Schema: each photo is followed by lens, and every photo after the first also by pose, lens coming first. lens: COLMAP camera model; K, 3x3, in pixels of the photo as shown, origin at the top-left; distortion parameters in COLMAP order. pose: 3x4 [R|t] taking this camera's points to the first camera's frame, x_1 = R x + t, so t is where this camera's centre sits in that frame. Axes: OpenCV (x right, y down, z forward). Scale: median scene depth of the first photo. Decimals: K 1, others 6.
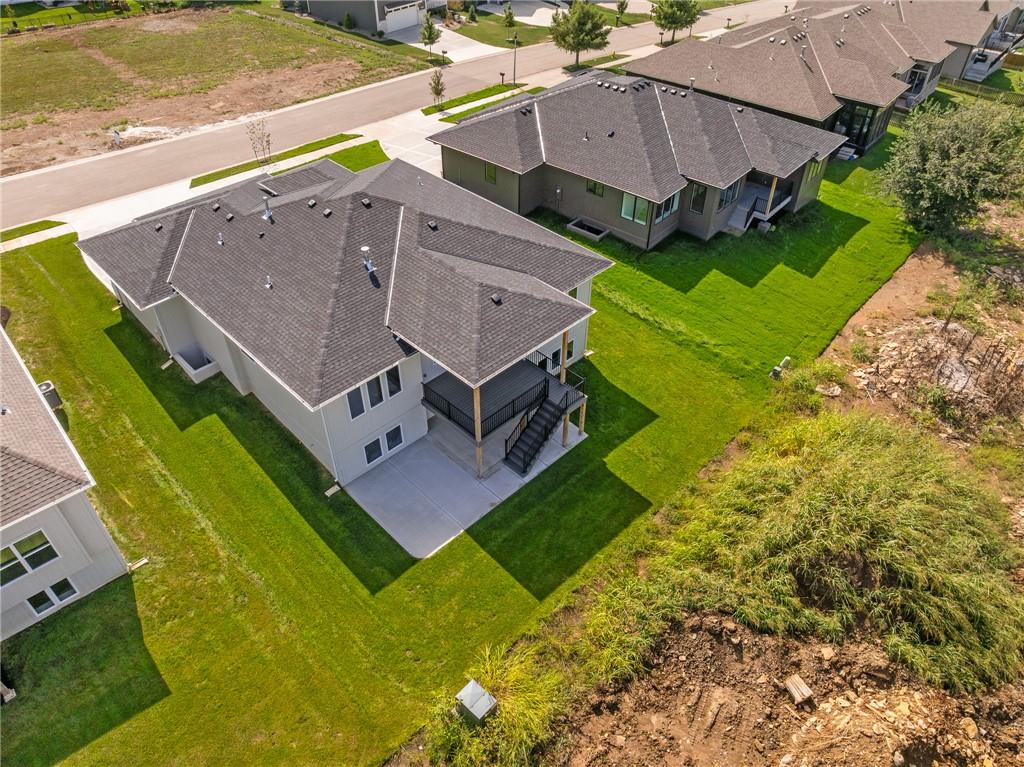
lens RADIAL K [[719.2, 0, 516.7], [0, 719.2, 383.3], [0, 0, 1]] dist [-0.049771, 0.016011]
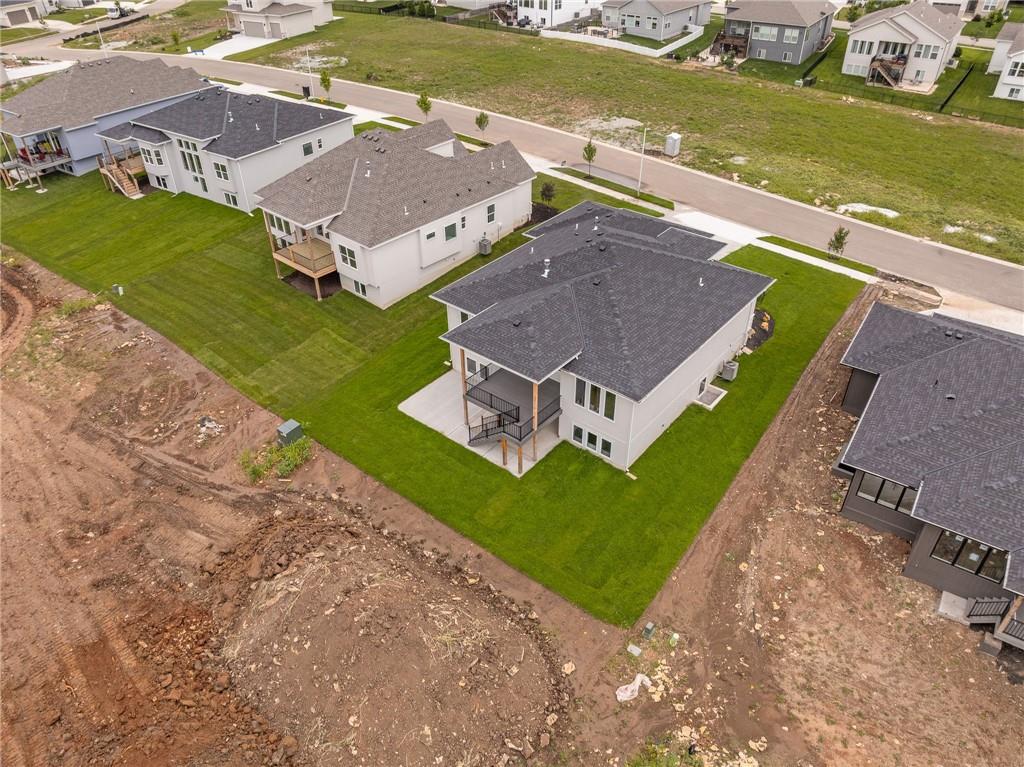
lens RADIAL K [[719.2, 0, 516.7], [0, 719.2, 383.3], [0, 0, 1]] dist [-0.049771, 0.016011]
pose [[0.099433, 0.578903, -0.809311, 0.936431], [-0.645870, 0.656270, 0.390080, -0.473334], [0.756944, 0.483923, 0.439151, 0.389123]]
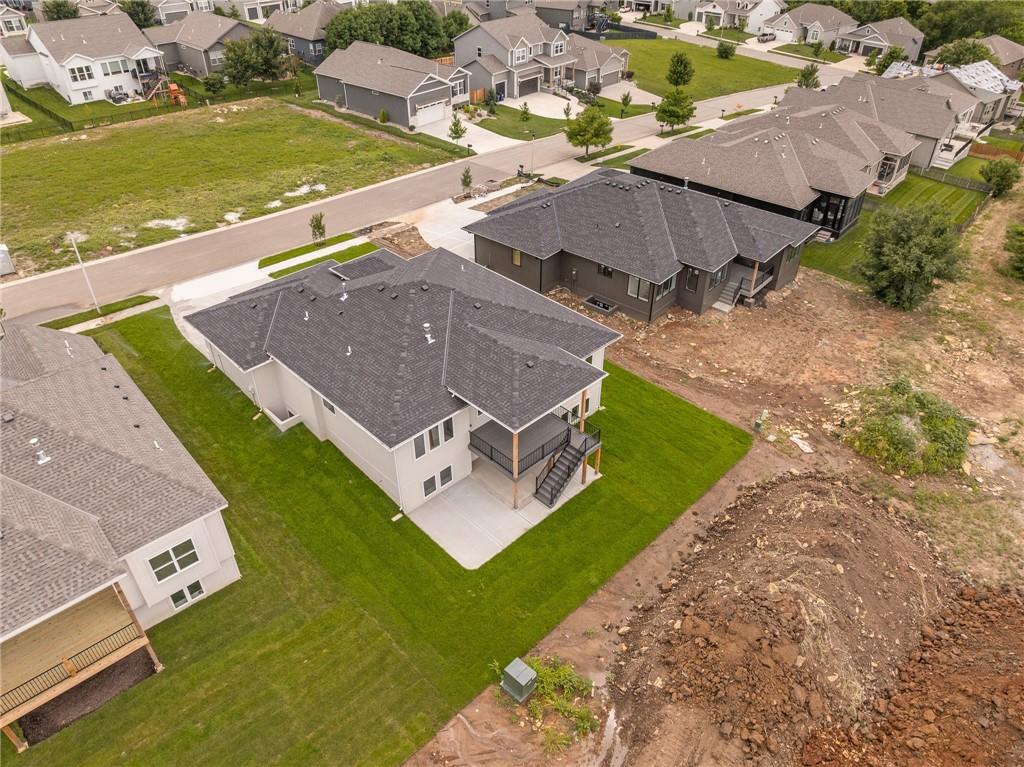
lens RADIAL K [[719.2, 0, 516.7], [0, 719.2, 383.3], [0, 0, 1]] dist [-0.049771, 0.016011]
pose [[0.999948, 0.000999, -0.010158, -0.033203], [-0.001869, 0.996300, -0.085925, 0.021271], [0.010034, 0.085939, 0.996250, -0.227092]]
